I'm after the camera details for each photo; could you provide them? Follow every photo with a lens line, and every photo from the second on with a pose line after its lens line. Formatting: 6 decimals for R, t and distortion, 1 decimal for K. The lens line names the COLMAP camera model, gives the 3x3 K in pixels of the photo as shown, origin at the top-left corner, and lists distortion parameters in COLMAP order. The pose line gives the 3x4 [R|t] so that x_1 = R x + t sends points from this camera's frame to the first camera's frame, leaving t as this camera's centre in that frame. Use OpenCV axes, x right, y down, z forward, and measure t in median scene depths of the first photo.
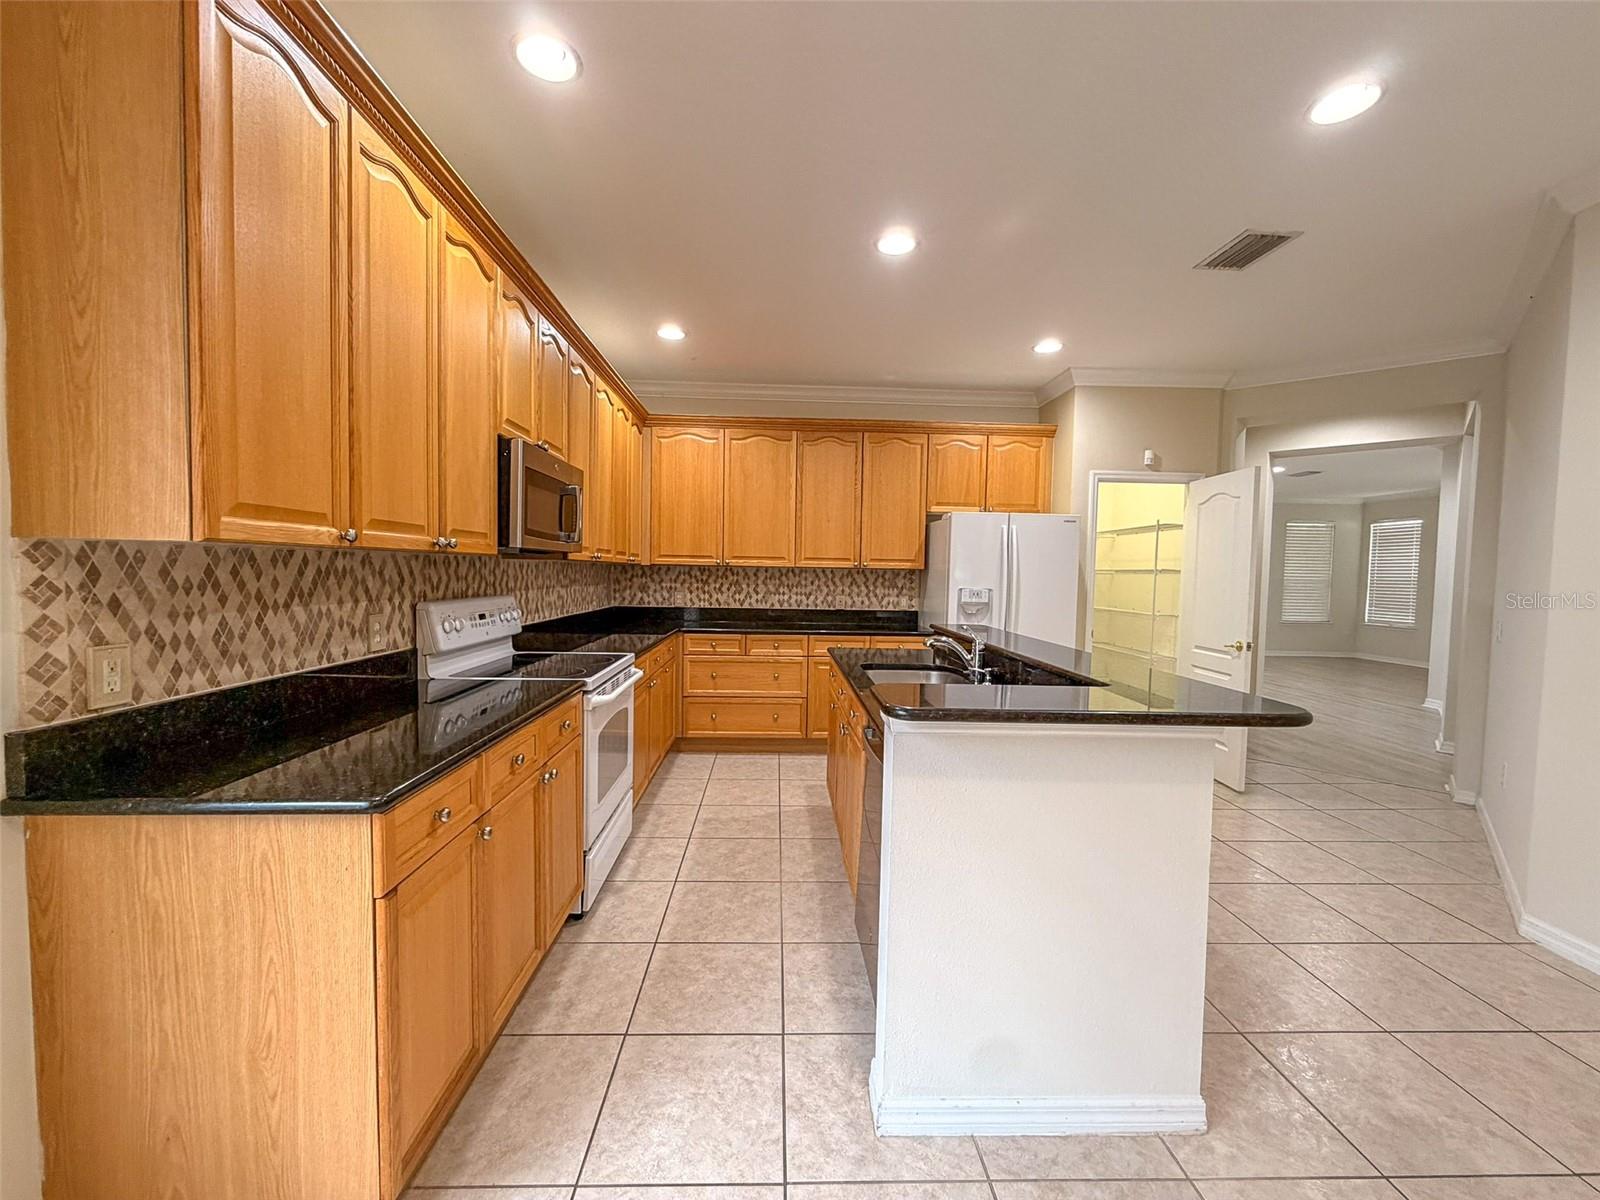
lens RADIAL K [[638.9, 0, 797.3], [0, 638.9, 603.1], [0, 0, 1]] dist [-0.000712, 0.000441]
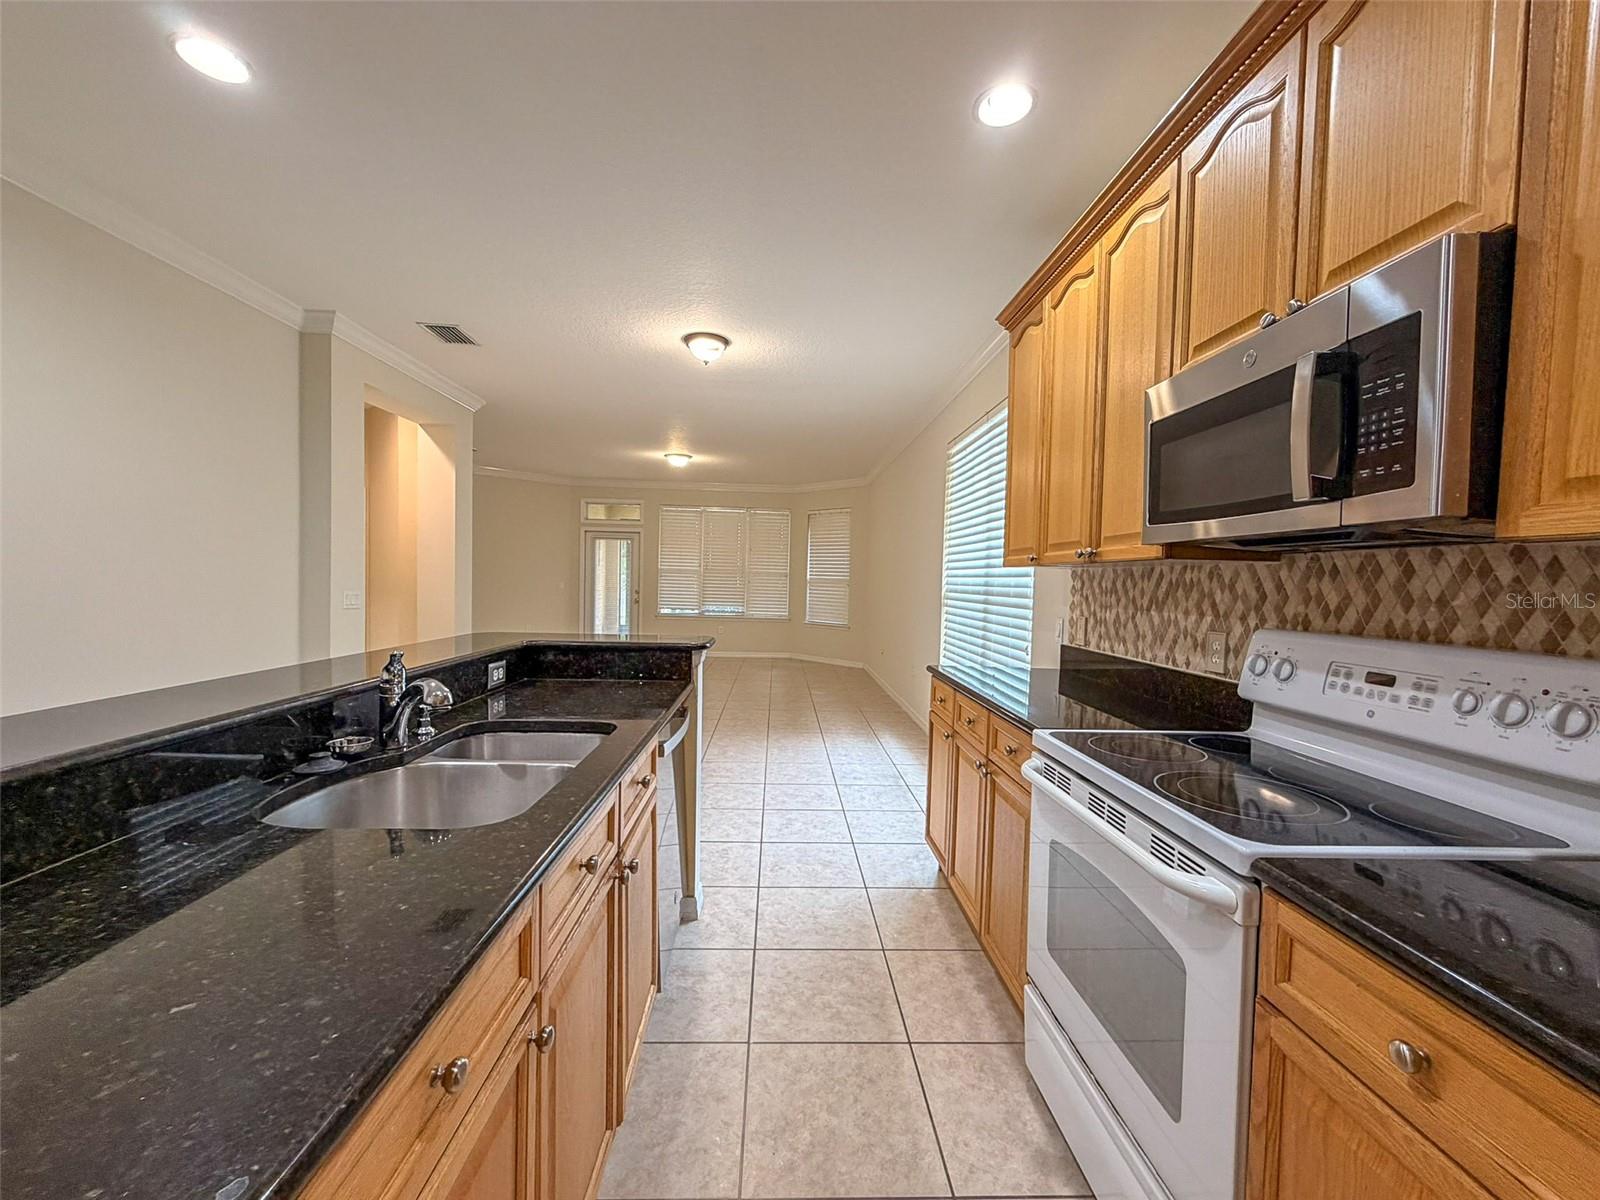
lens RADIAL K [[638.9, 0, 797.3], [0, 638.9, 603.1], [0, 0, 1]] dist [-0.000712, 0.000441]
pose [[-0.999037, -0.043883, 0.000159, -0.058302], [-0.043709, 0.995381, 0.085477, -0.066280], [-0.003909, 0.085387, -0.996340, 1.694866]]
